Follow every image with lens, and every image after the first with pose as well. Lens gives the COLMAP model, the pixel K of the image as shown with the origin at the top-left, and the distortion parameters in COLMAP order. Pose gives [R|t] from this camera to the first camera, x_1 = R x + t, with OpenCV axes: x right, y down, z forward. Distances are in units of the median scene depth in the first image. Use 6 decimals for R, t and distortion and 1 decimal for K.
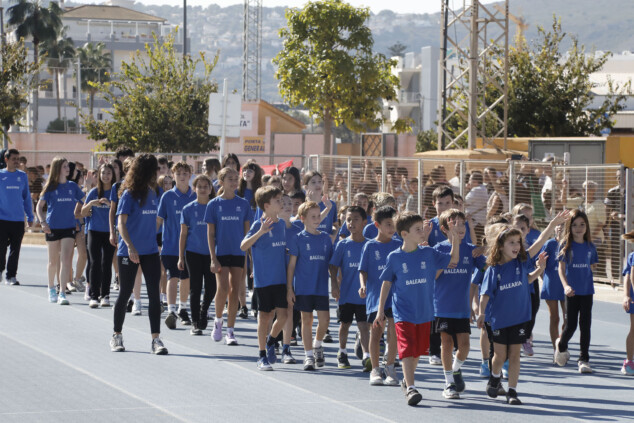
lens RADIAL K [[3014.9, 0, 315.2], [0, 3014.9, 211.2], [0, 0, 1]] dist [1.697328, 6.882012]
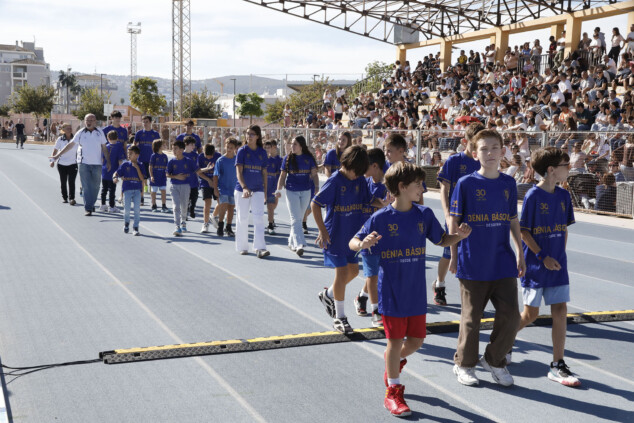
lens RADIAL K [[931.3, 0, 317.2], [0, 931.3, 214.1], [0, 0, 1]] dist [0.236681, 0.056688]
pose [[0.988259, 0.001016, 0.152783, 0.035156], [-0.012811, 0.997008, 0.076232, 0.002128], [-0.152249, -0.077294, 0.985315, -0.120675]]
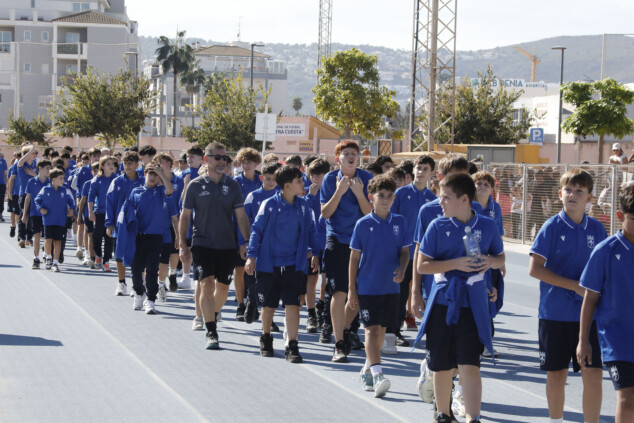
lens RADIAL K [[2312.3, 0, 317.6], [0, 2312.3, 212.4], [0, 0, 1]] dist [1.228421, 0.338634]
pose [[0.999079, 0.014771, -0.040274, 0.036293], [-0.014494, 0.999869, 0.007153, 0.002385], [0.040375, -0.006563, 0.999163, -0.148977]]
